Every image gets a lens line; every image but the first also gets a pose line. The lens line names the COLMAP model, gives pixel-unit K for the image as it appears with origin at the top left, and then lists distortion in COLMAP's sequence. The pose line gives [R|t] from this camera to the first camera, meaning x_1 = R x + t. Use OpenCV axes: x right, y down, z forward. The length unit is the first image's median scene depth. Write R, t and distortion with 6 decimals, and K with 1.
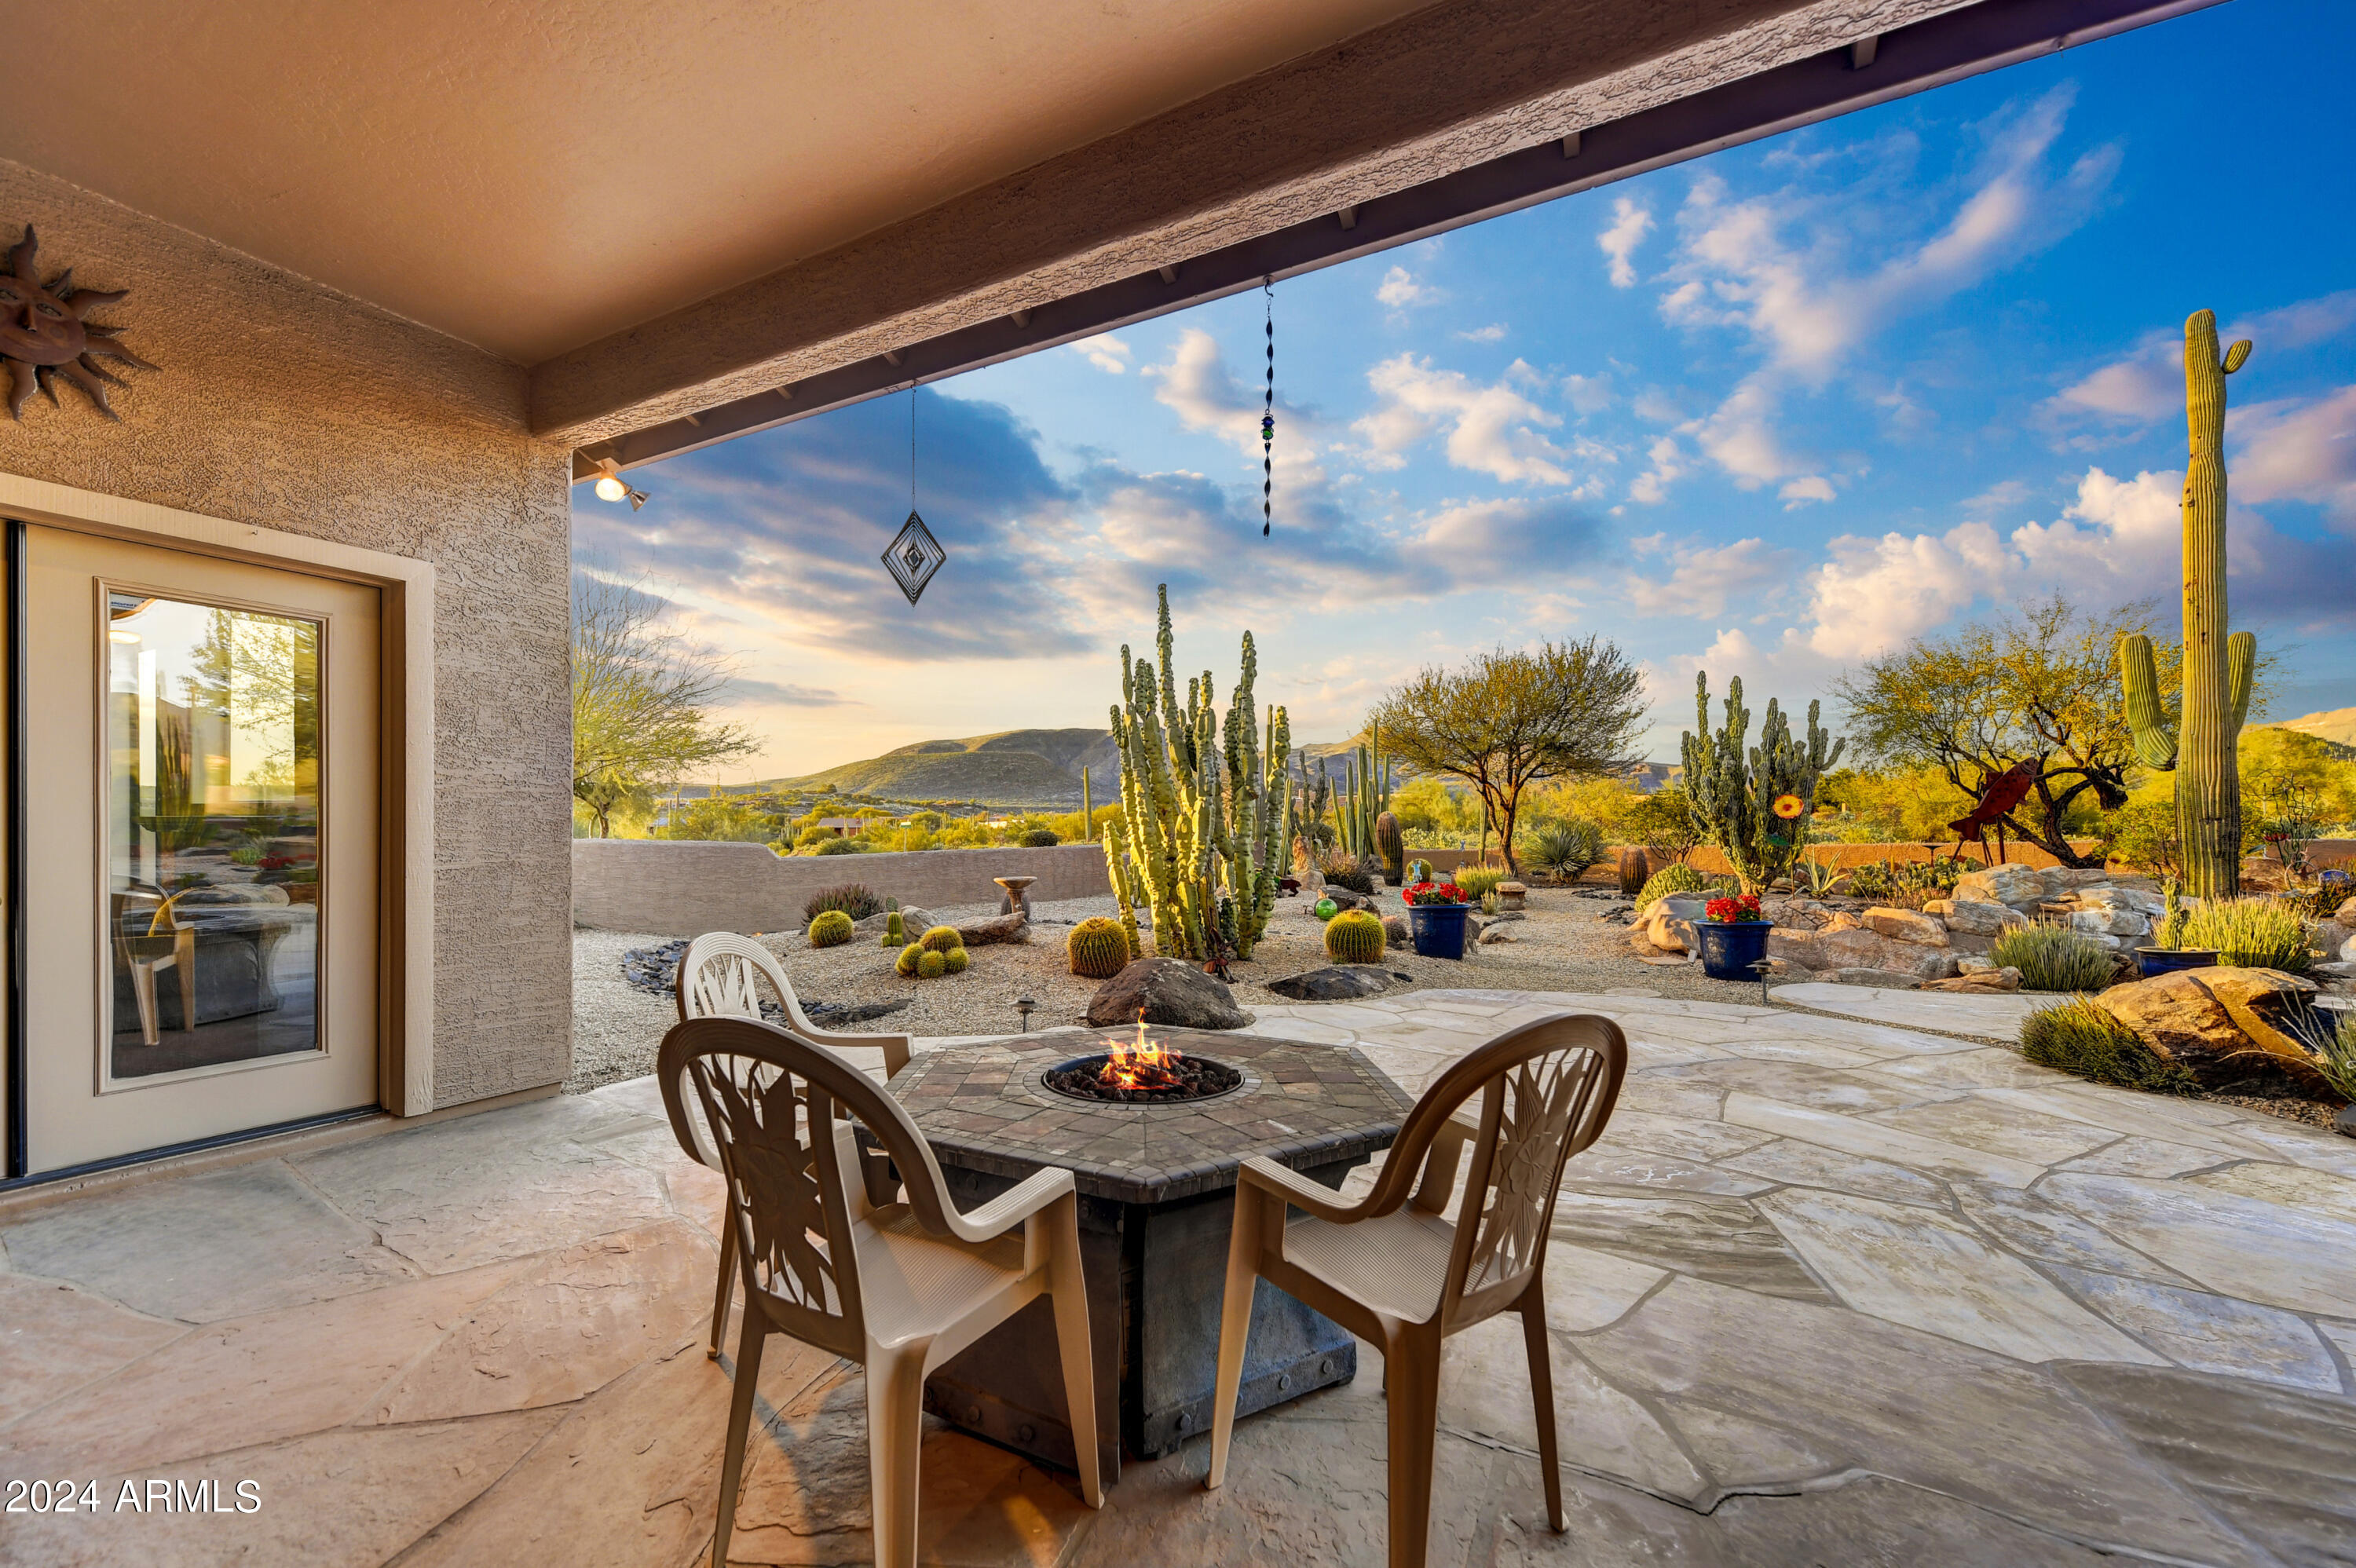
lens RADIAL K [[932.9, 0, 1178.2], [0, 932.9, 817.1], [0, 0, 1]] dist [0.000264, -0.013056]
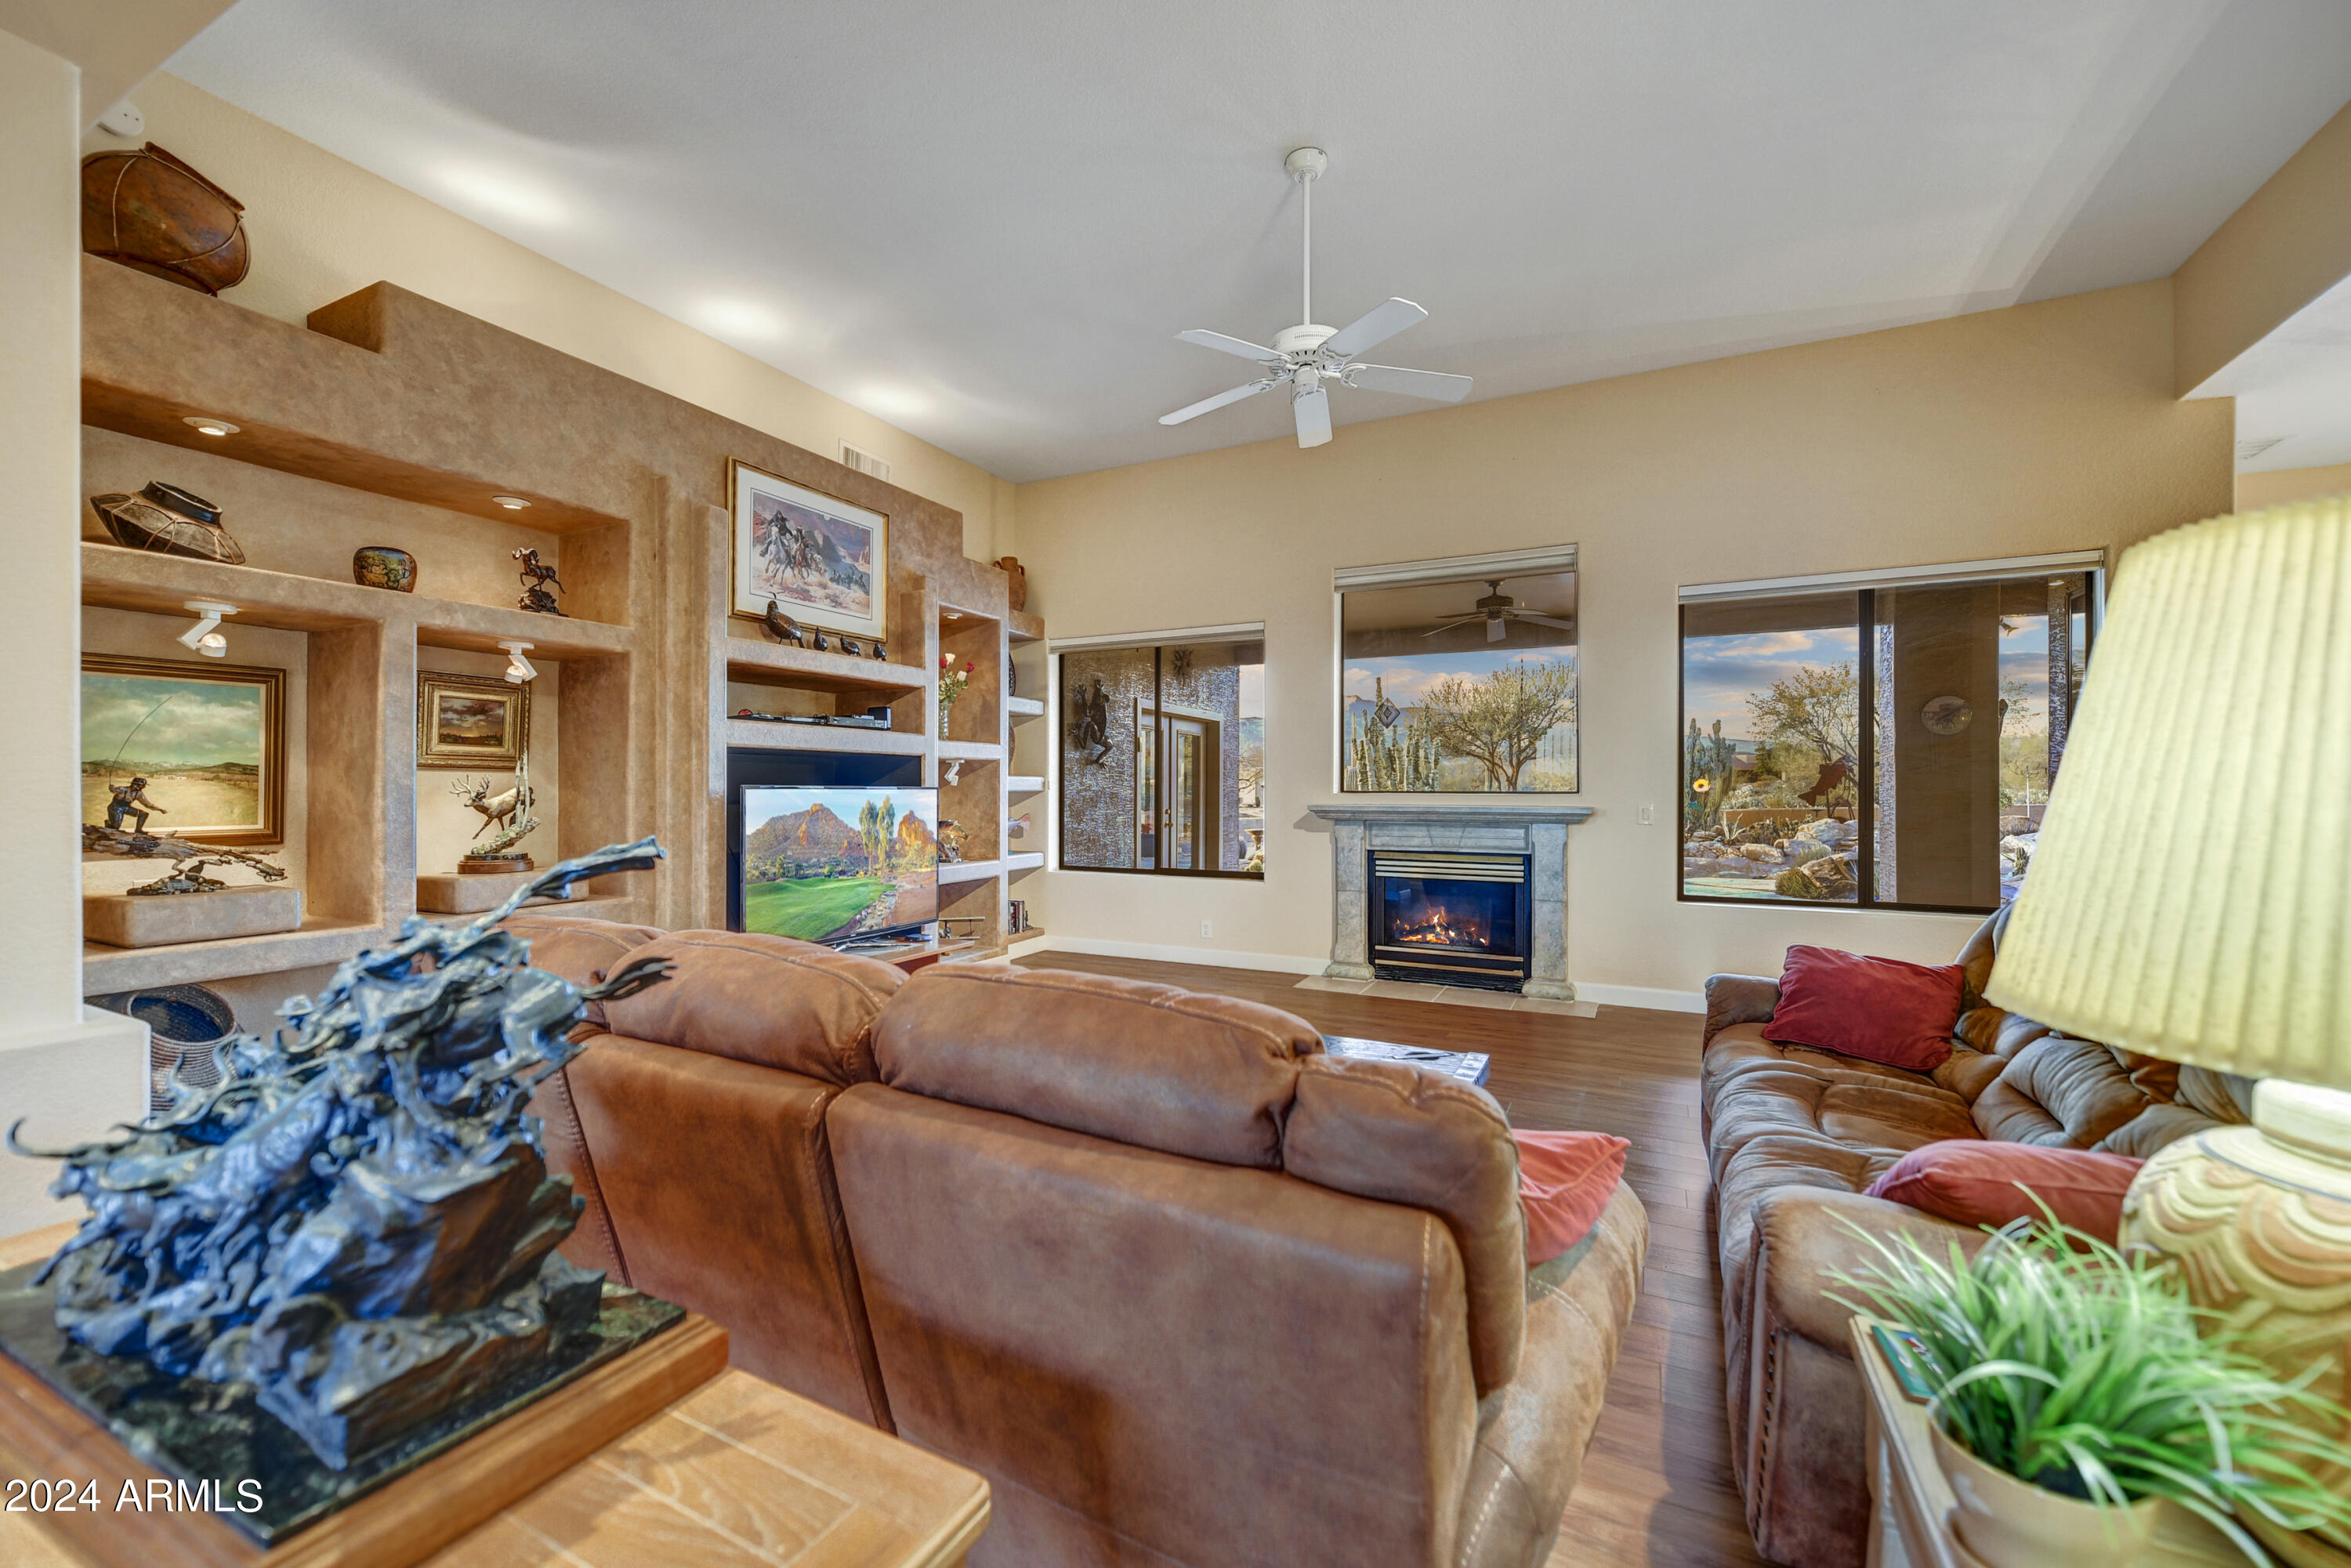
lens RADIAL K [[944.8, 0, 1175.5], [0, 944.8, 784.0], [0, 0, 1]] dist [-0.002322, -0.000476]
pose [[0.999145, -0.003840, 0.041165, -0.212010], [0.003874, 0.999992, -0.000745, -0.009758], [-0.041162, 0.000904, 0.999152, -0.388345]]
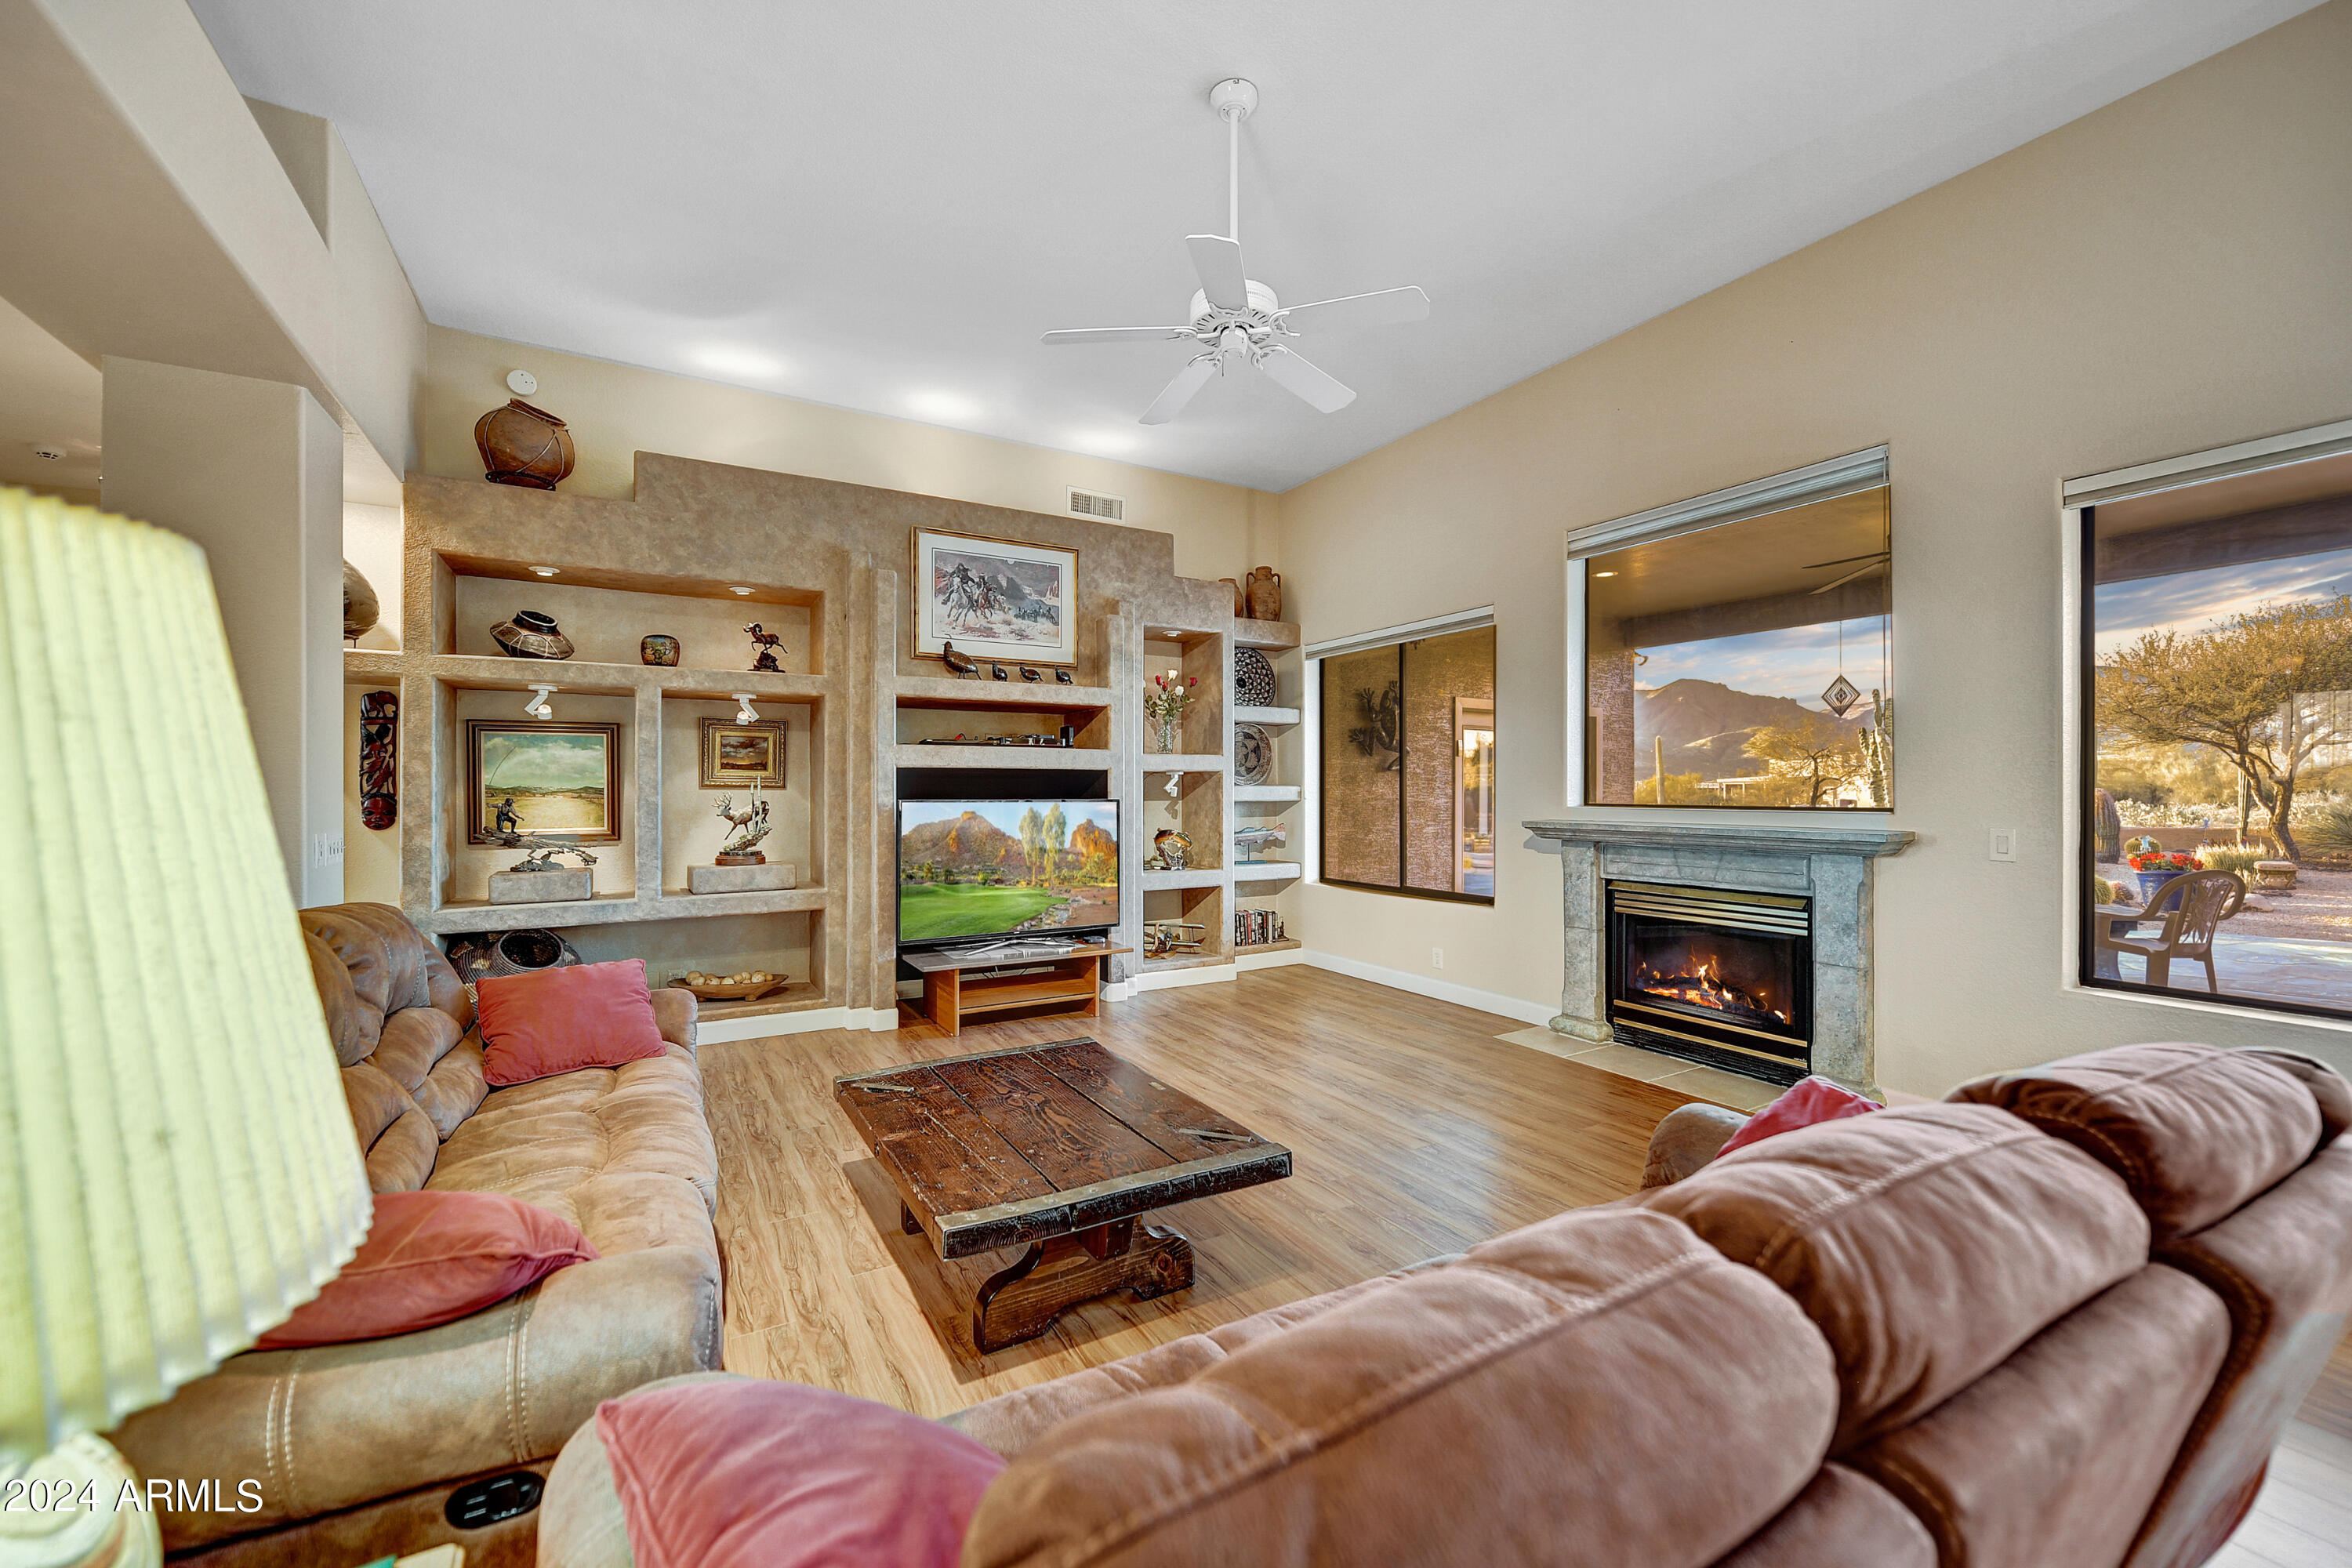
lens RADIAL K [[935.5, 0, 1176.0], [0, 935.5, 784.0], [0, 0, 1]] dist [0.000782, 0.000033]
pose [[0.856234, -0.009472, -0.516501, -0.097489], [0.008001, 0.999955, -0.005075, -0.012666], [0.516526, 0.000213, 0.856271, -0.345795]]
